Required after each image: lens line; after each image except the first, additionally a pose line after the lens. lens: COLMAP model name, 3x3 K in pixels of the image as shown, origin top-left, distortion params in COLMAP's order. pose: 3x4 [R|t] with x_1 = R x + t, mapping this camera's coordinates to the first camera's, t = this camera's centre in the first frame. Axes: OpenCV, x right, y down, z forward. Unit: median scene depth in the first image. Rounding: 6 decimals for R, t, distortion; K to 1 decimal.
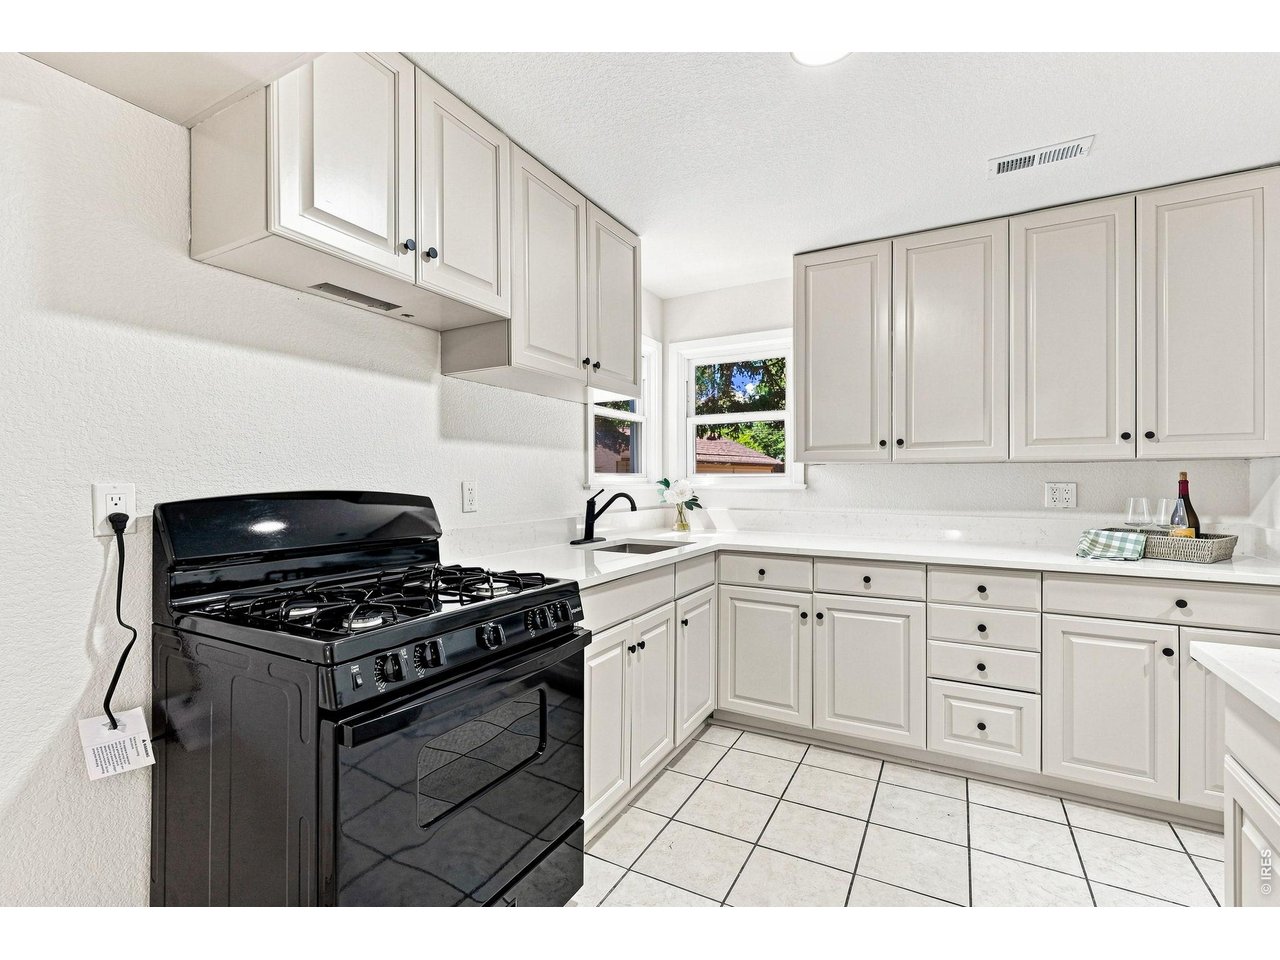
lens RADIAL K [[565.9, 0, 635.7], [0, 565.9, 478.8], [0, 0, 1]] dist [0.001367, 0.000246]
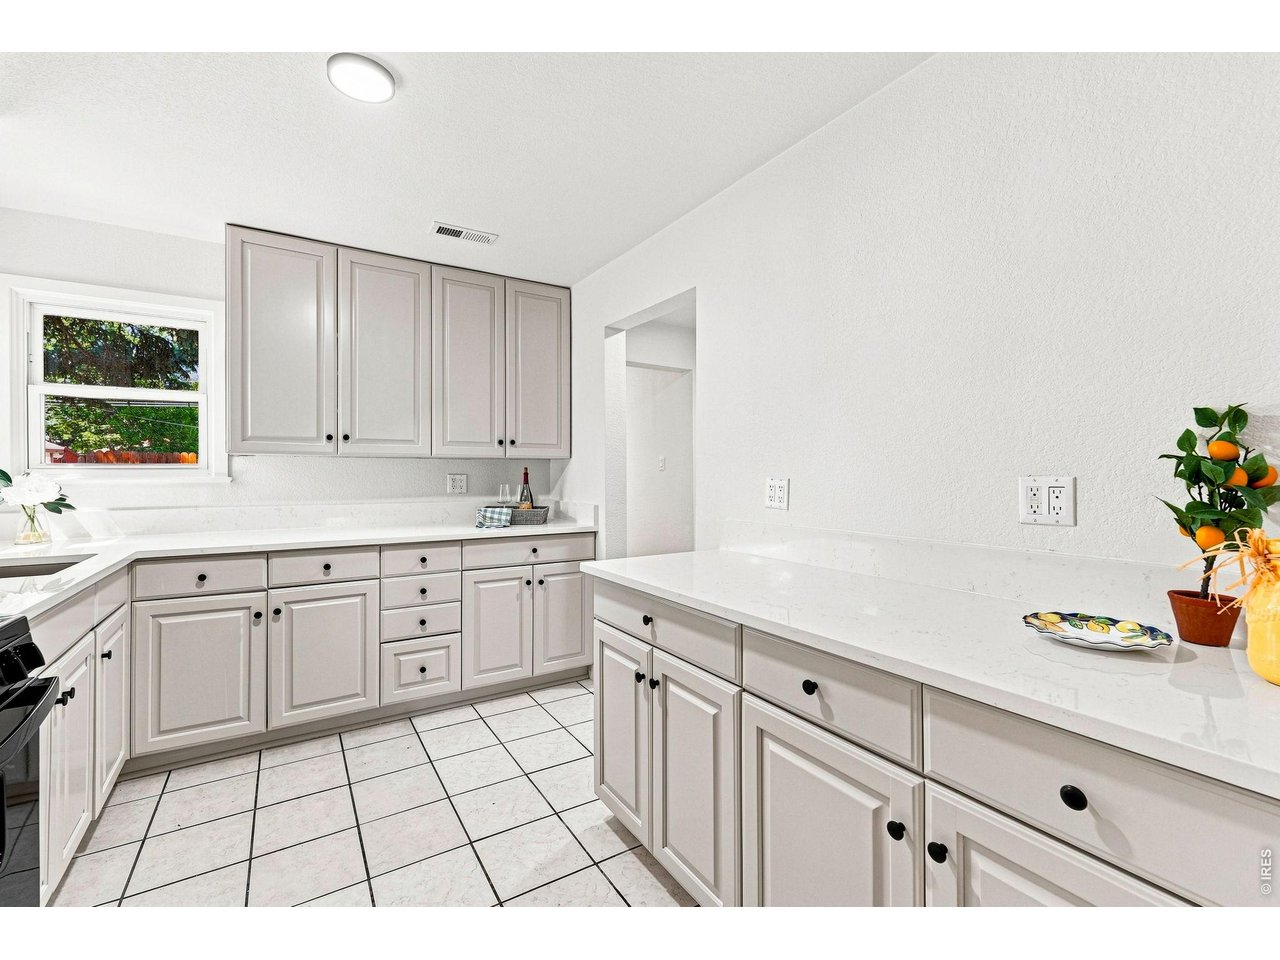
lens RADIAL K [[575.6, 0, 632.4], [0, 575.6, 470.2], [0, 0, 1]] dist [-0.004036, 0.000121]
pose [[0.485010, 0.002020, 0.874506, -0.257845], [-0.003390, 0.999994, -0.000430, -0.003718], [-0.874502, -0.002756, 0.485014, -0.015607]]
